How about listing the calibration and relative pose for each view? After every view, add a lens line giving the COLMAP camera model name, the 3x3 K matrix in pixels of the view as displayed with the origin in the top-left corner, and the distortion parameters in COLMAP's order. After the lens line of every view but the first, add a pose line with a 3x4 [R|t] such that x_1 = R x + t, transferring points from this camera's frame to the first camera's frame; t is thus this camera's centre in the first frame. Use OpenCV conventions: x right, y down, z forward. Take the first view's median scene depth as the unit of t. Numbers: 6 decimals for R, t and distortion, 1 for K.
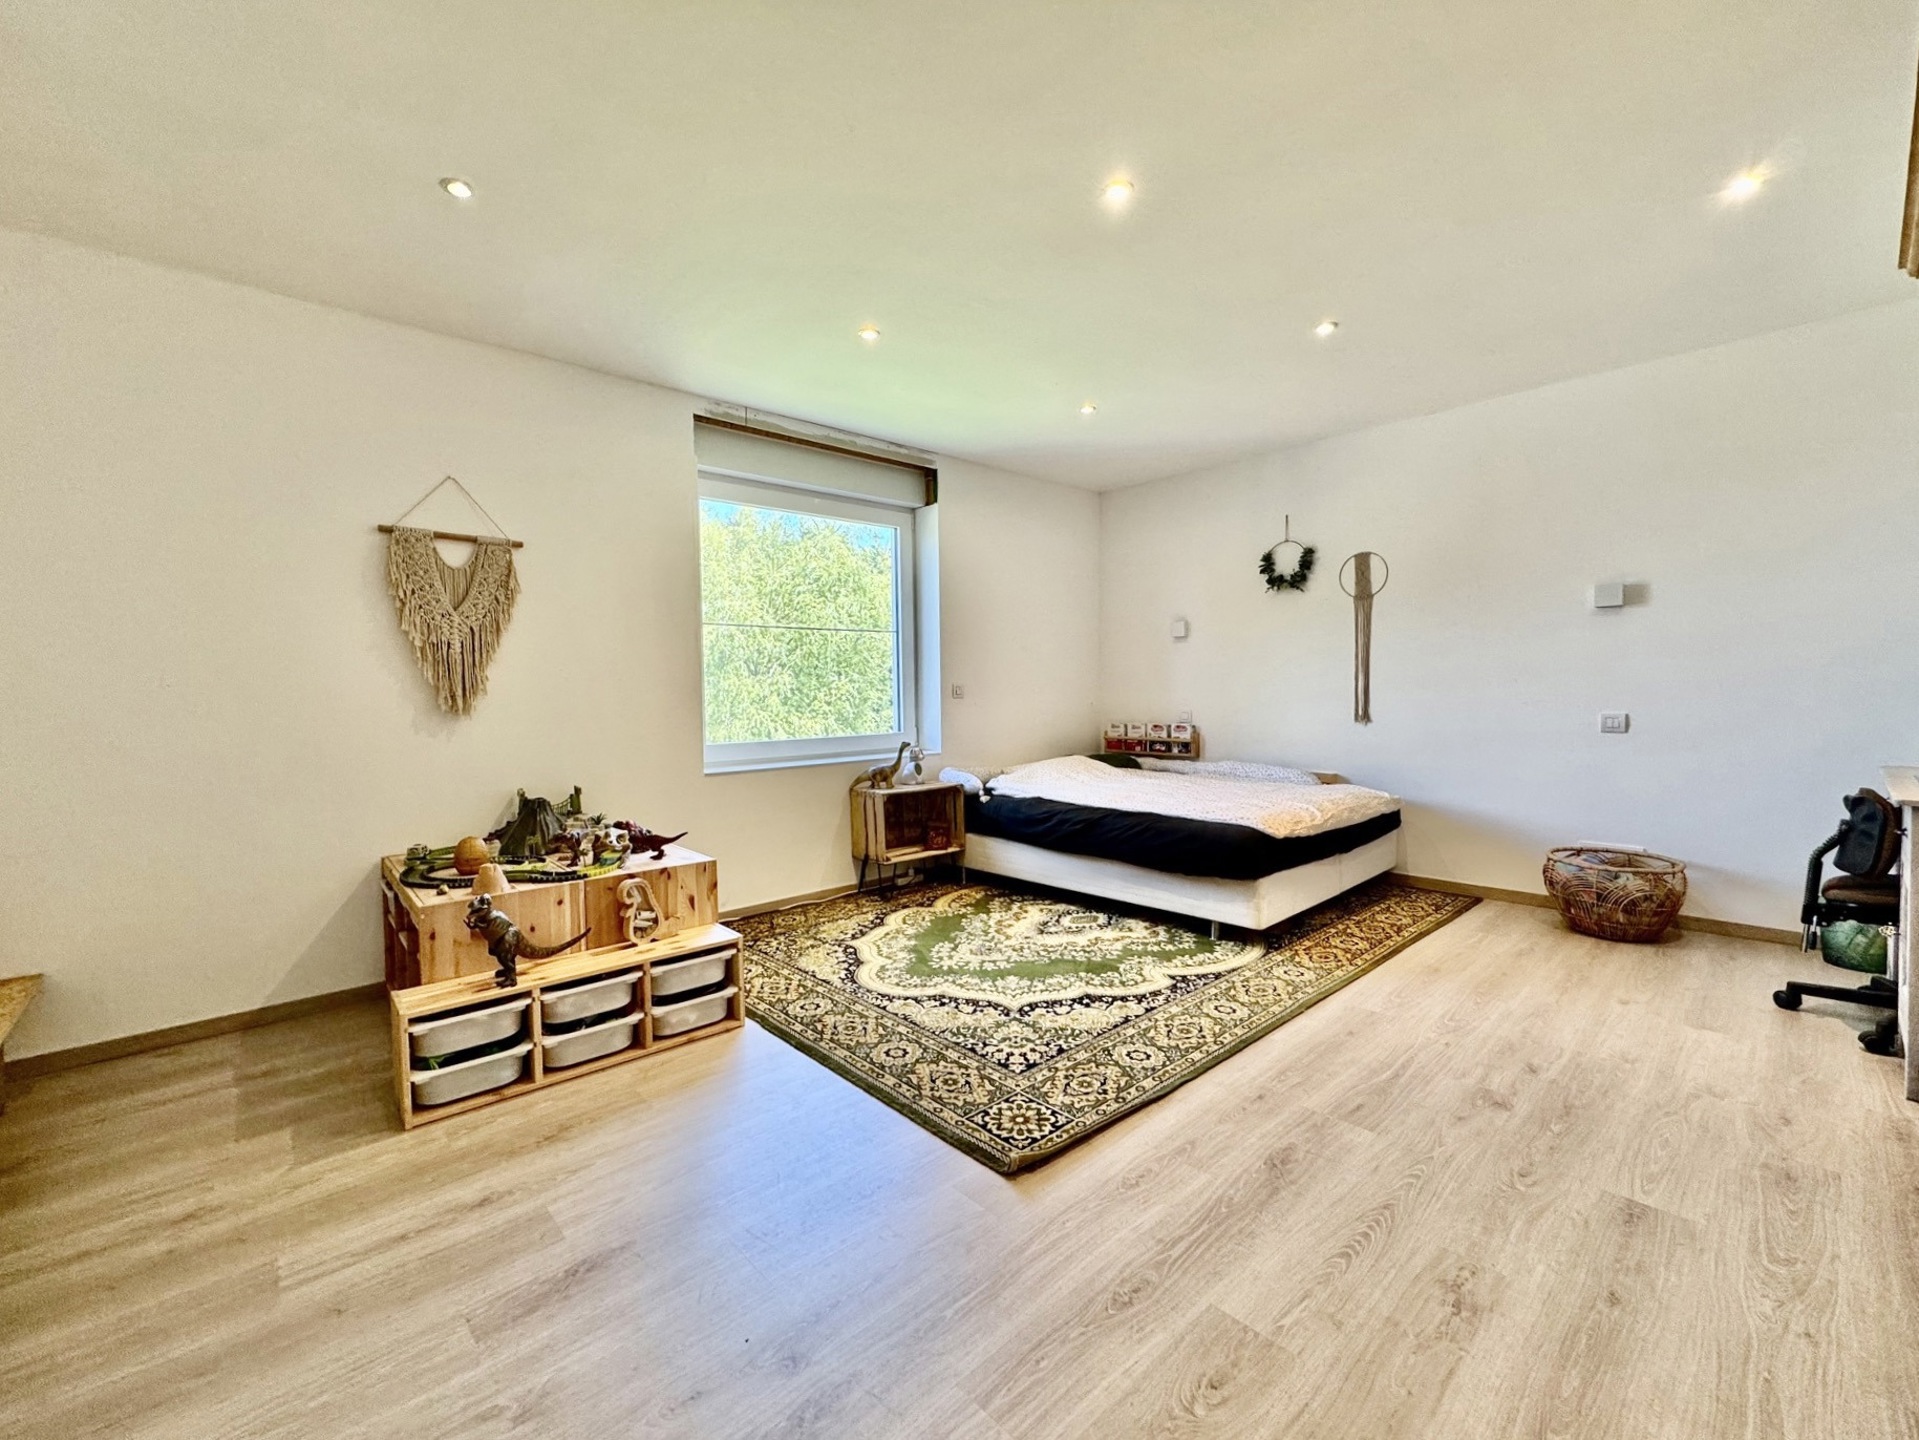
lens RADIAL K [[765.8, 0, 939.1], [0, 765.8, 724.1], [0, 0, 1]] dist [-0.003481, 0.000617]
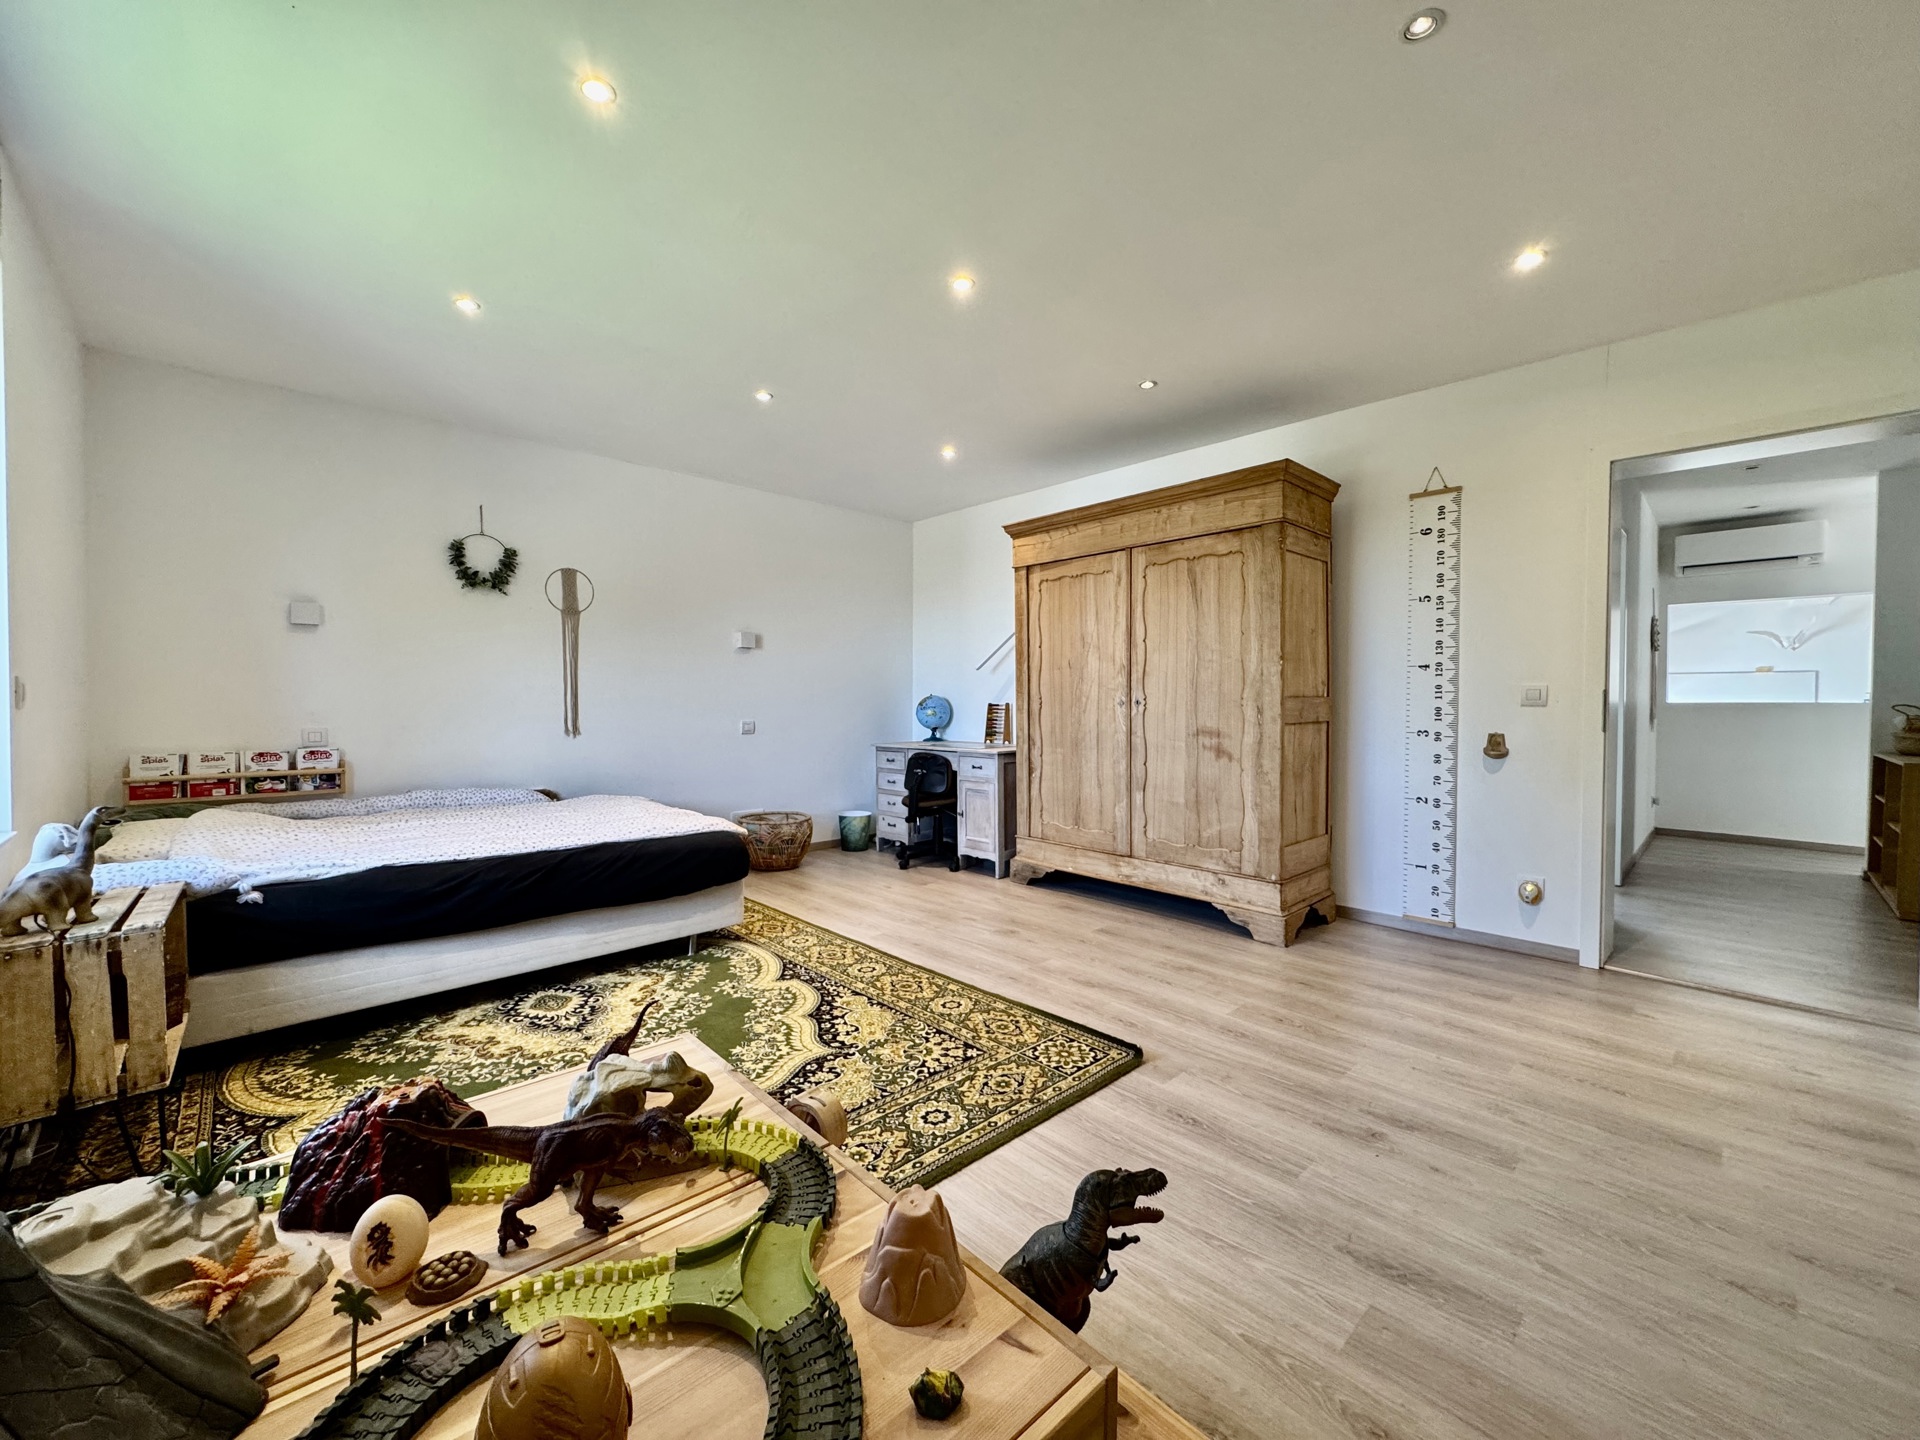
lens RADIAL K [[766.2, 0, 947.5], [0, 766.2, 725.5], [0, 0, 1]] dist [-0.003481, 0.000617]
pose [[-0.008967, -0.015824, 0.999835, -0.770887], [0.041691, 0.998999, 0.016185, -0.017129], [-0.999090, 0.041829, -0.008298, 0.833174]]
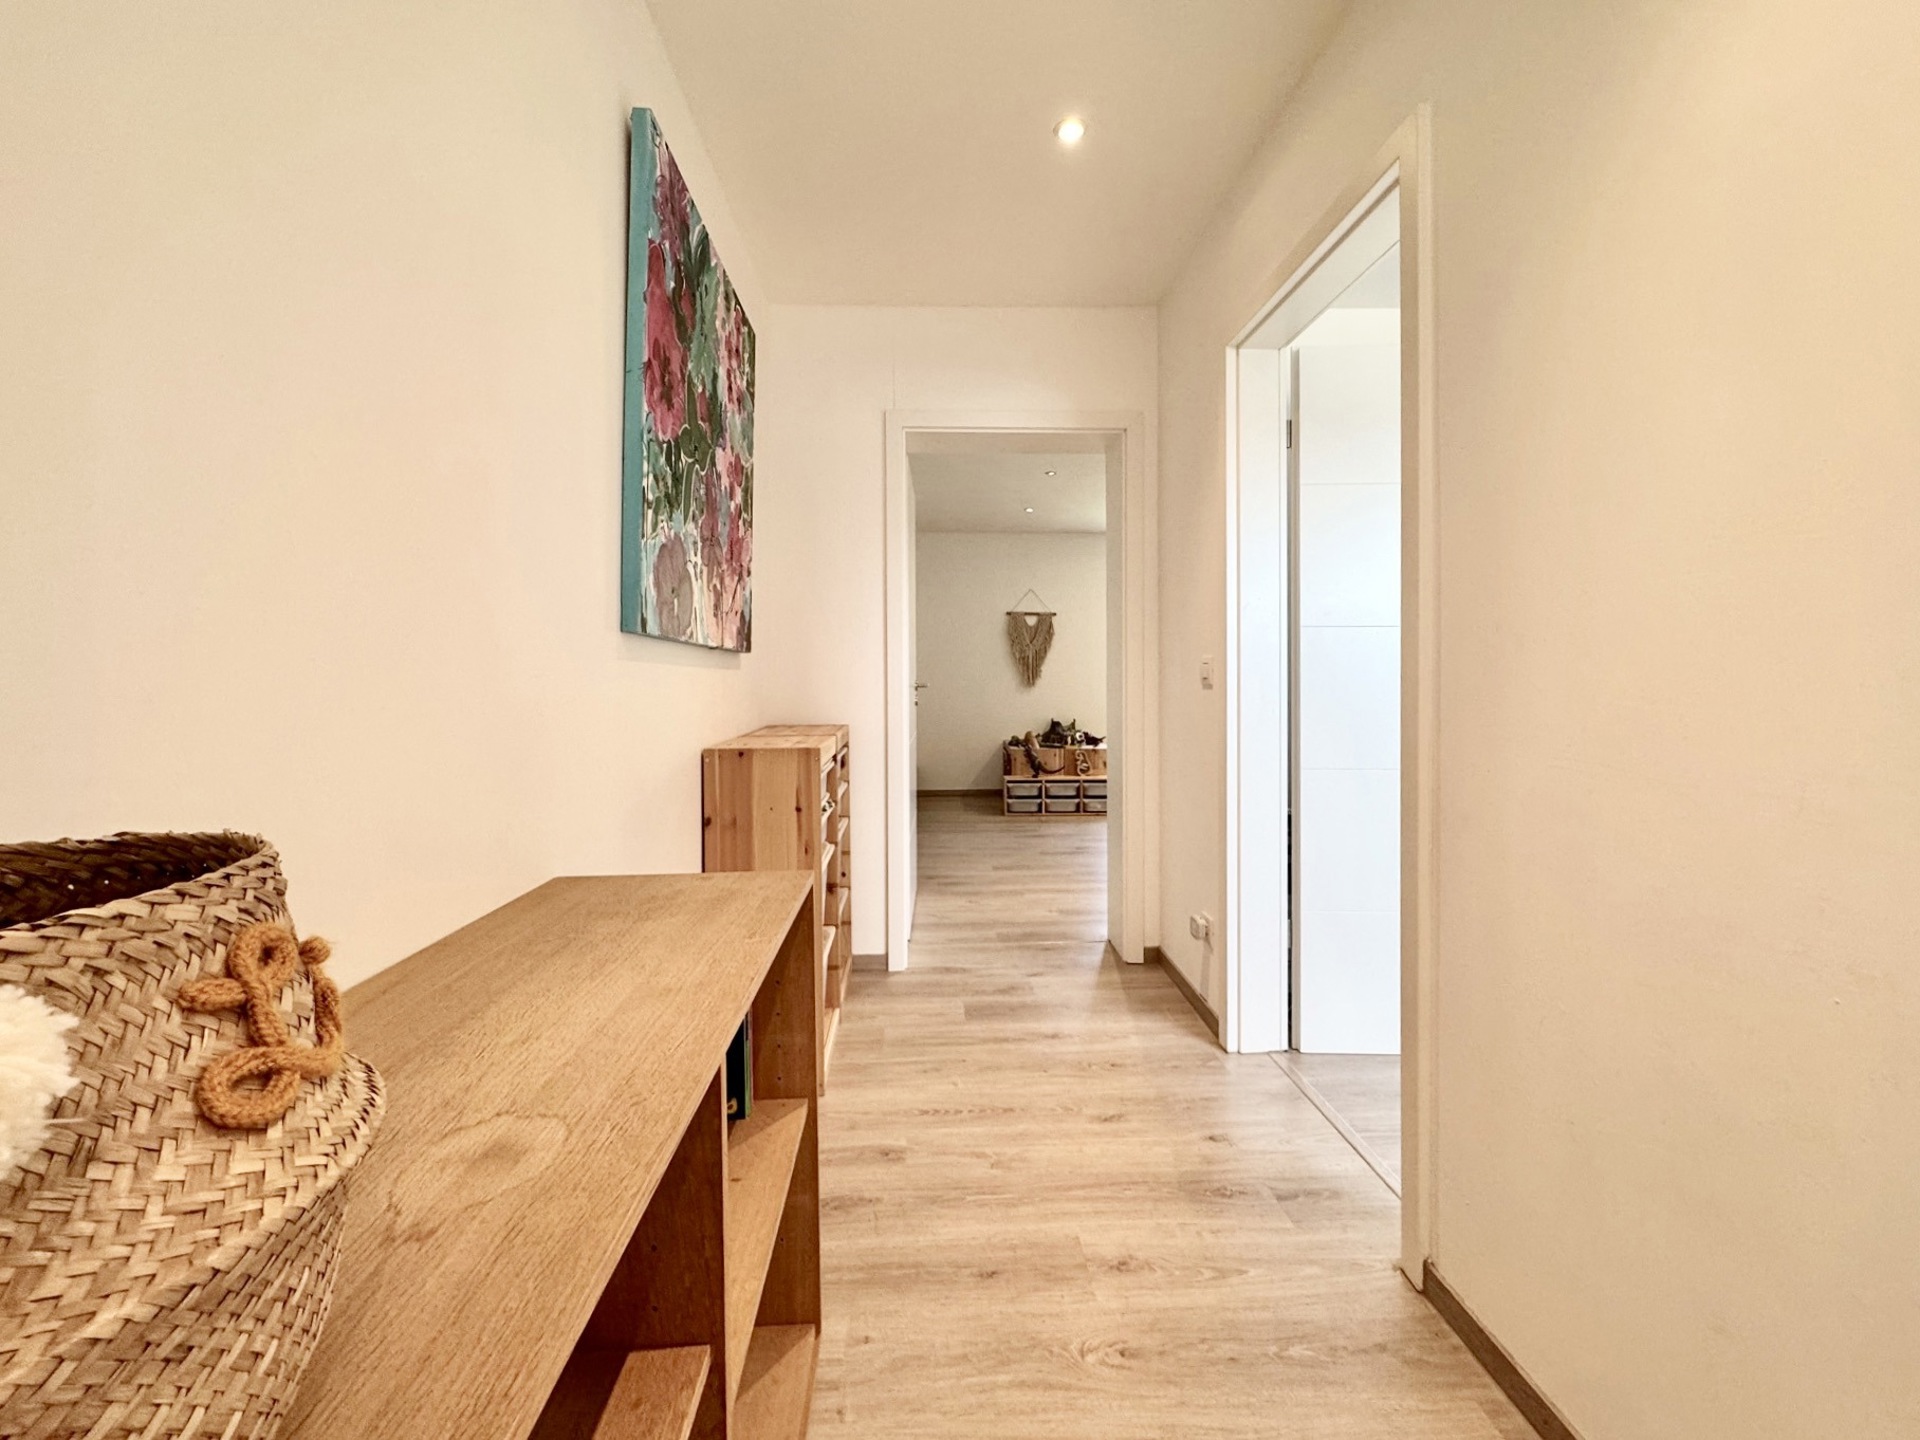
lens RADIAL K [[766.2, 0, 962.8], [0, 766.2, 713.5], [0, 0, 1]] dist [-0.003481, 0.000617]
pose [[0.770267, 0.043845, -0.636213, 0.541710], [-0.034666, 0.999037, 0.026878, 0.012882], [0.636779, 0.001352, 0.771046, -0.724947]]
